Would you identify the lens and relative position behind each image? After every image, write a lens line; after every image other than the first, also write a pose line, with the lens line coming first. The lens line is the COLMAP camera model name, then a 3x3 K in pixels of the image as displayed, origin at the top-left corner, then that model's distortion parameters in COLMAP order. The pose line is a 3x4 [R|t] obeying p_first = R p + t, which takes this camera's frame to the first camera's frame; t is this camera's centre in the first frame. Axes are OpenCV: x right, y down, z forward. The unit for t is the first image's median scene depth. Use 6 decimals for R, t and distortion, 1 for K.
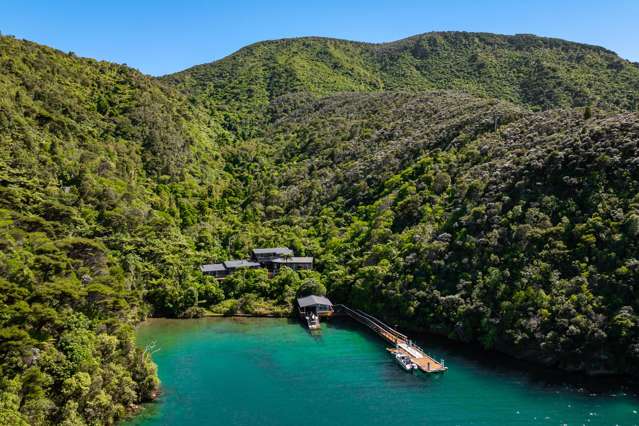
lens RADIAL K [[466.8, 0, 319.0], [0, 466.8, 208.7], [0, 0, 1]] dist [-0.013016, -0.010810]
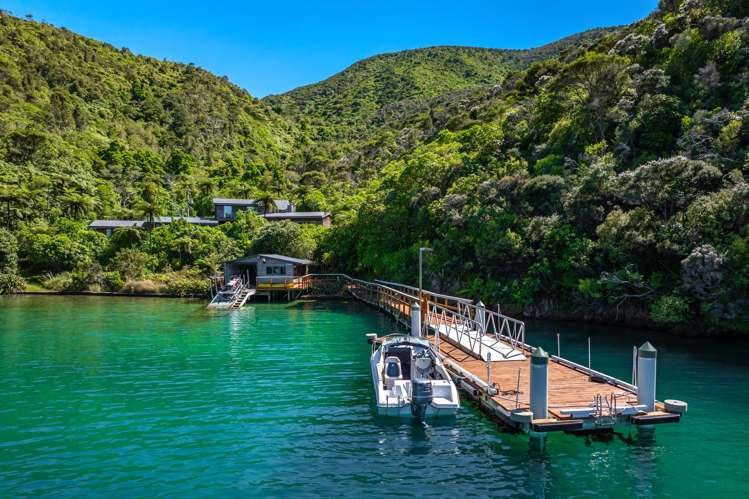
lens RADIAL K [[533.1, 0, 368.2], [0, 533.1, 277.5], [0, 0, 1]] dist [-0.018826, -0.008977]
pose [[0.985383, 0.002920, -0.170328, 0.125898], [-0.002651, 0.999995, 0.001806, 0.181608], [0.170333, -0.001328, 0.985386, 0.495421]]
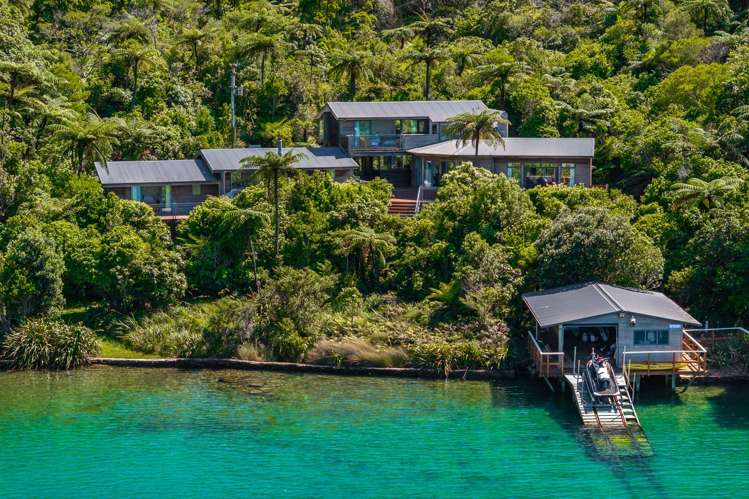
lens RADIAL K [[1549.2, 0, 373.3], [0, 1549.2, 242.2], [0, 0, 1]] dist [-0.067346, 0.000000]
pose [[0.989734, 0.011981, -0.142419, -0.013384], [0.000182, 0.996374, 0.085081, 0.096575], [0.142922, -0.084233, 0.986143, 0.271230]]
